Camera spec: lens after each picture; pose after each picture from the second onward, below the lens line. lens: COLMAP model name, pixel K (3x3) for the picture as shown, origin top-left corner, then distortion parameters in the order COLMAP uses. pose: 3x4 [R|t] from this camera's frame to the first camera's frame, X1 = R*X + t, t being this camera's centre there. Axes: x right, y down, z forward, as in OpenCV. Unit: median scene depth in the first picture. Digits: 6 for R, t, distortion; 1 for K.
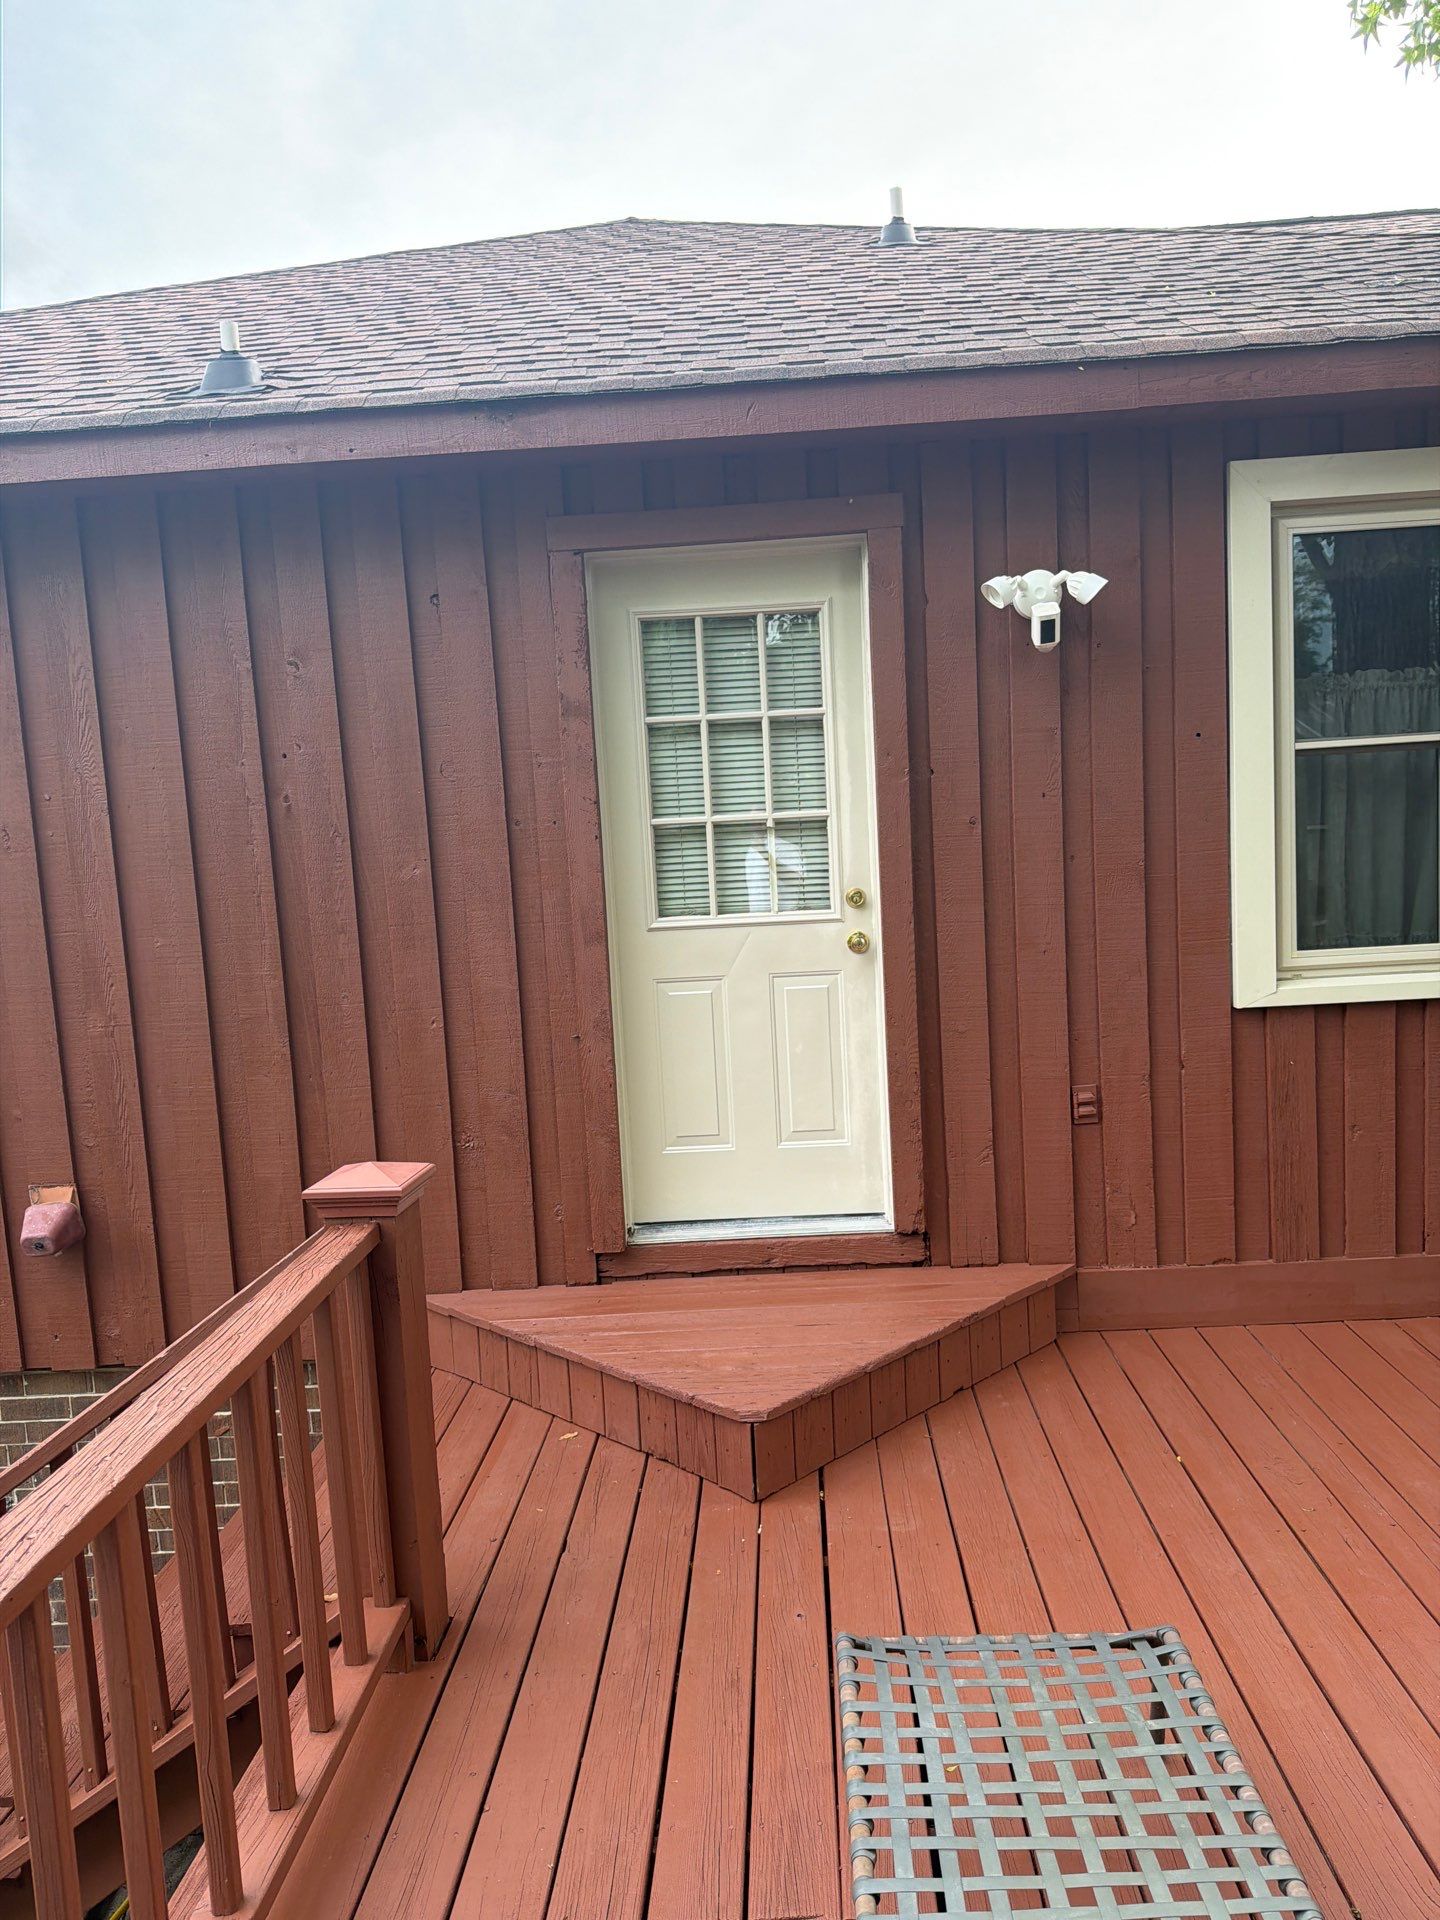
lens RADIAL K [[1418.4, 0, 717.9], [0, 1418.4, 1011.0], [0, 0, 1]] dist [0.084642, -0.000481]
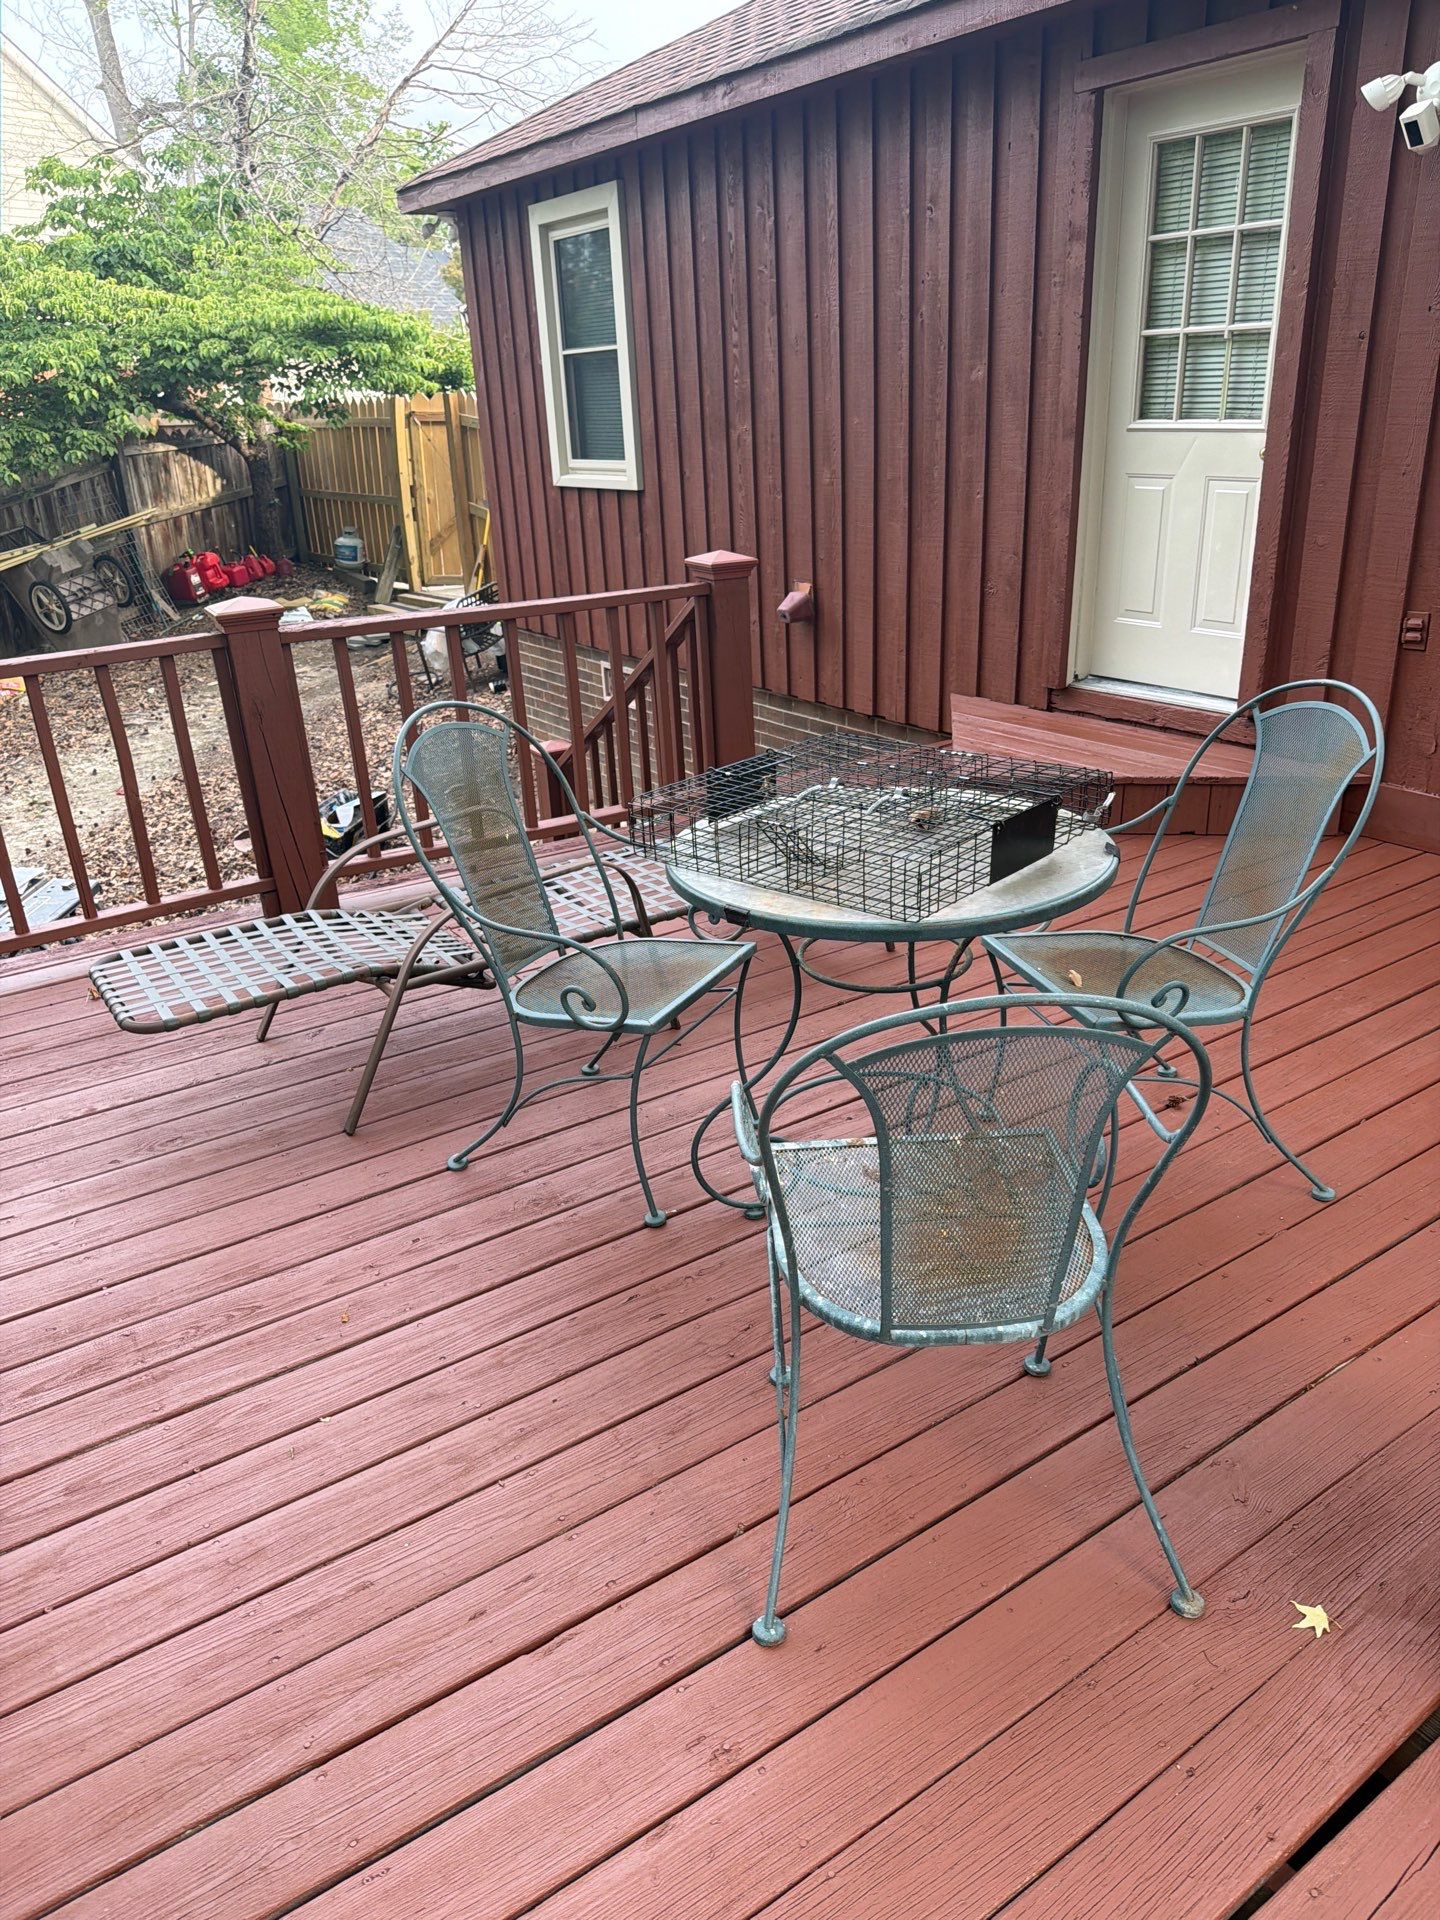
lens RADIAL K [[1362.7, 0, 720.0], [0, 1362.7, 960.0], [0, 0, 1]] dist [0.000046, -0.003778]
pose [[0.611702, 0.334339, -0.716965, 0.731312], [-0.078883, 0.927563, 0.365244, -0.035099], [0.787146, -0.166864, 0.593766, -0.040812]]
